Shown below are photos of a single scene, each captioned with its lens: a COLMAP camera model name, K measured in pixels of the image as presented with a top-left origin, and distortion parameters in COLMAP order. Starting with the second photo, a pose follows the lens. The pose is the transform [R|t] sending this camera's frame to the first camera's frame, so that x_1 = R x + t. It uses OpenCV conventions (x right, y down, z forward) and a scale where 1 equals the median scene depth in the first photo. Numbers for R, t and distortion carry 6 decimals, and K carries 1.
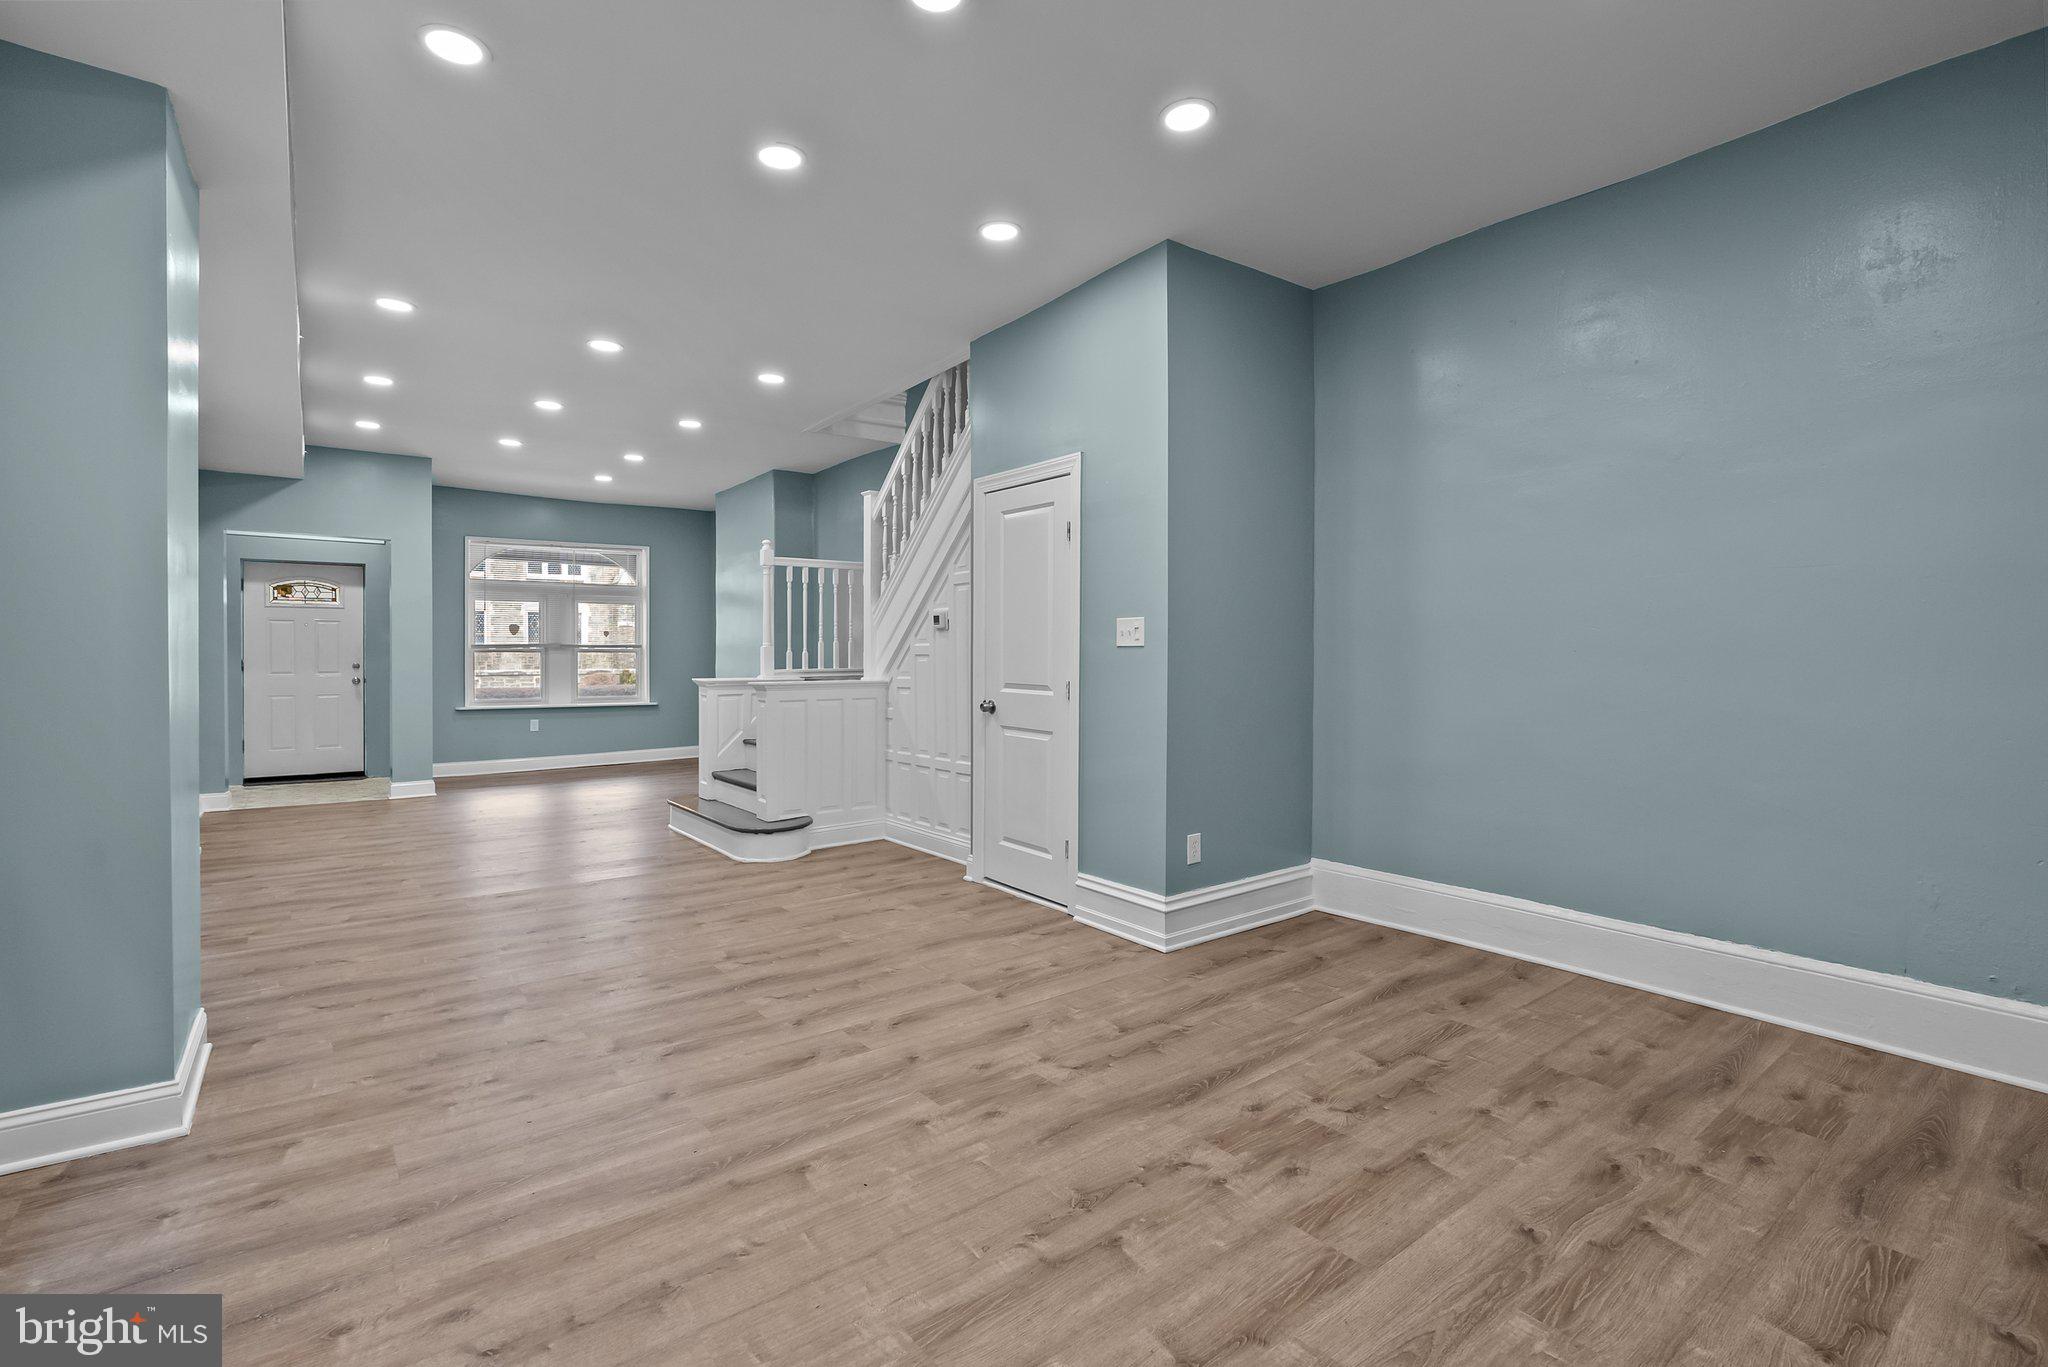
lens RADIAL K [[935.7, 0, 1013.2], [0, 935.7, 652.7], [0, 0, 1]] dist [0.021993, -0.000320]
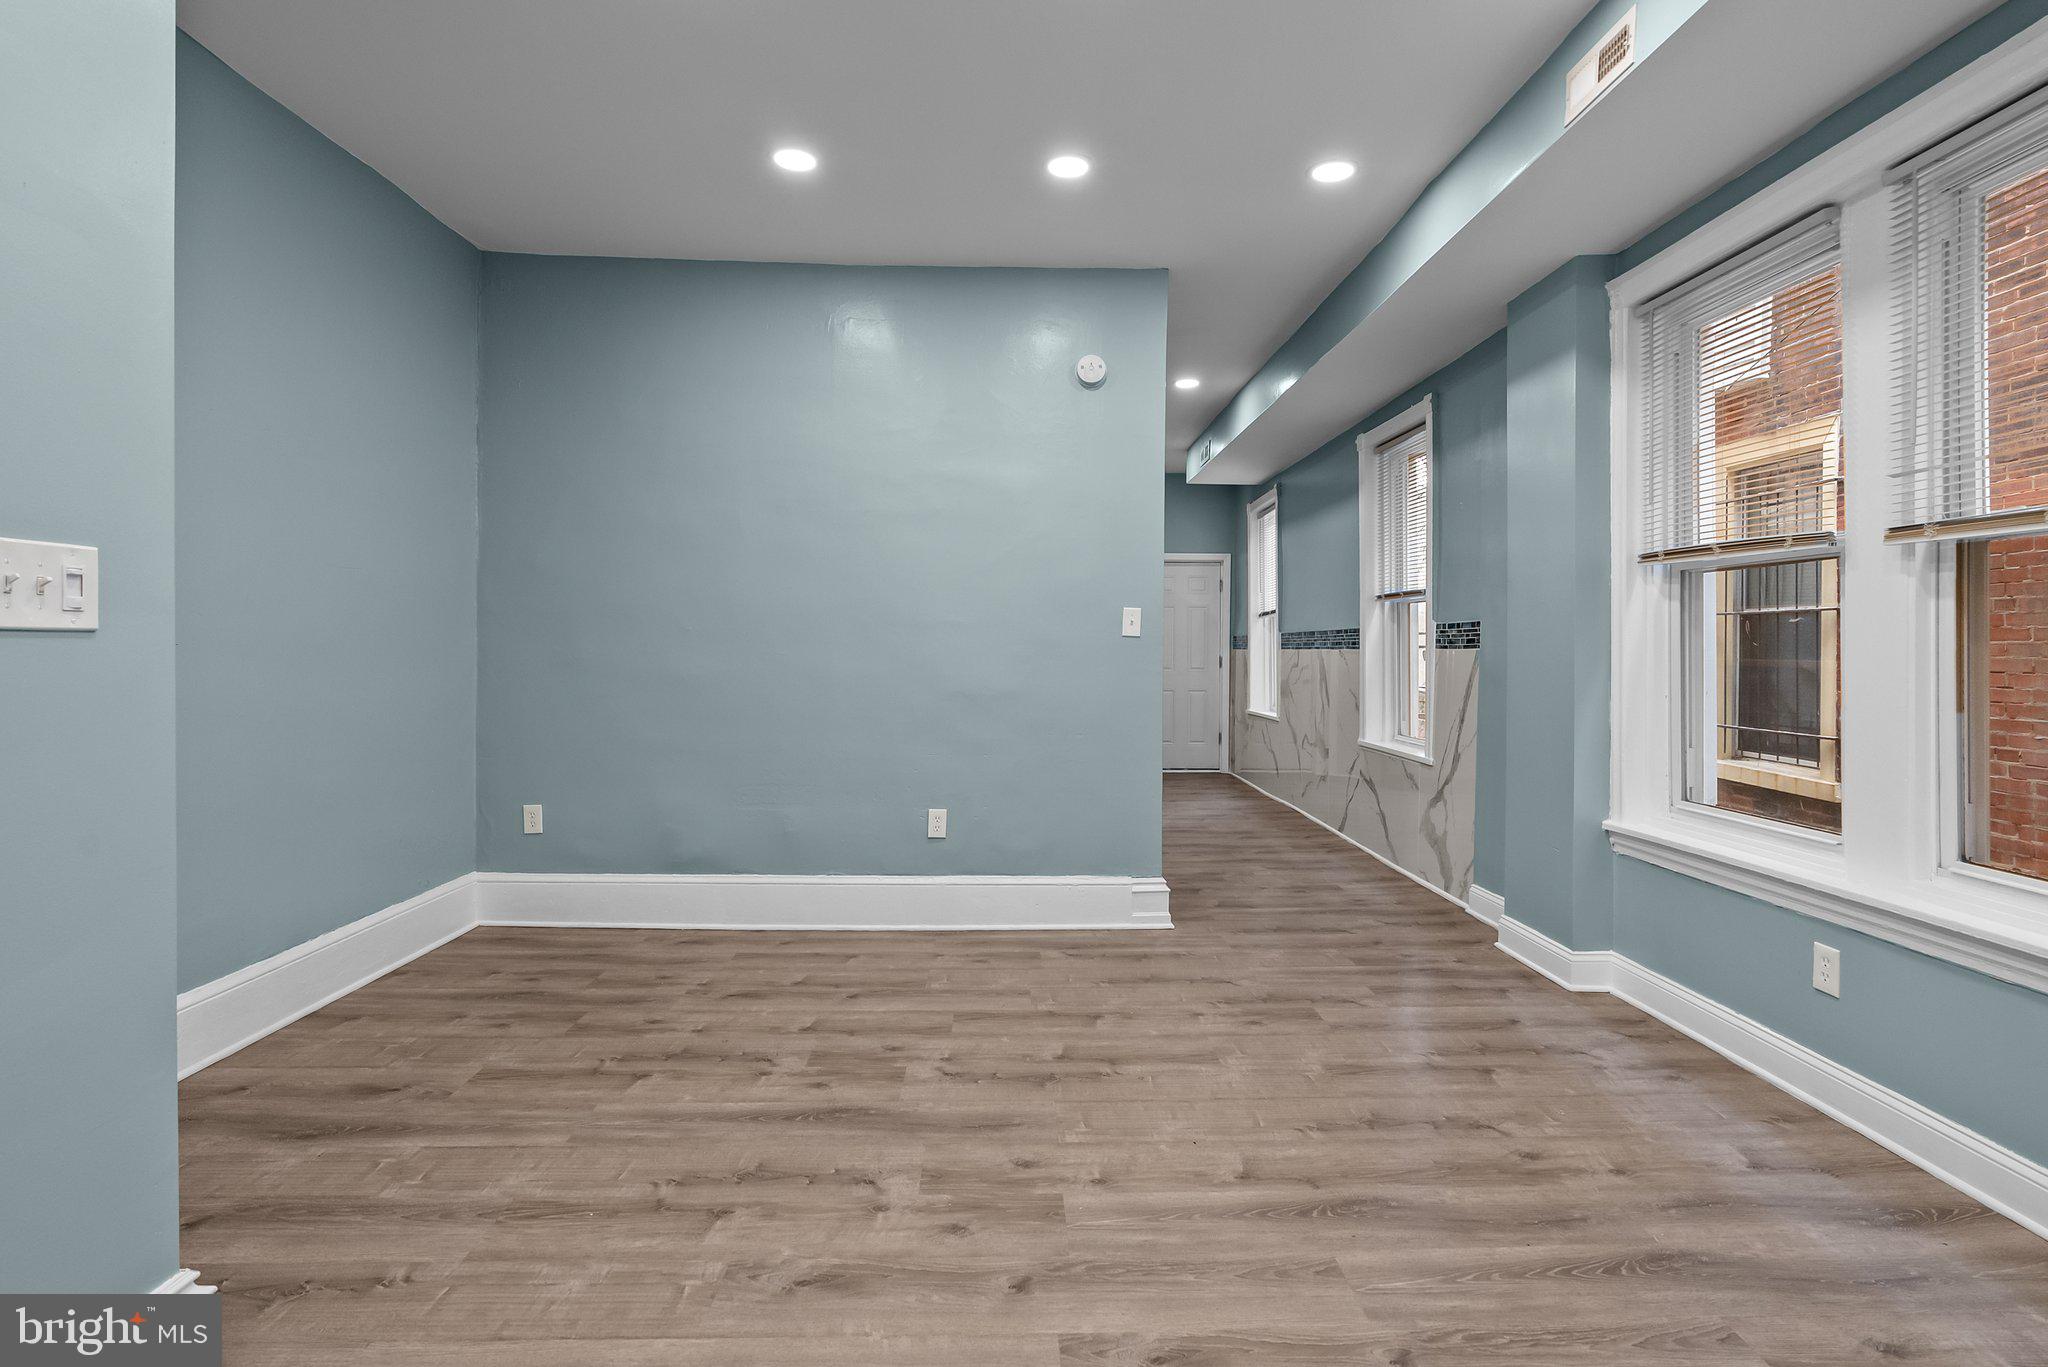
lens RADIAL K [[1028.9, 0, 1020.2], [0, 1028.9, 644.0], [0, 0, 1]] dist [0.002114, 0.000401]
pose [[-0.814235, 0.001136, 0.580534, -0.592930], [-0.003018, 0.999976, -0.006191, -0.000830], [-0.580528, -0.006793, -0.814212, 1.814622]]
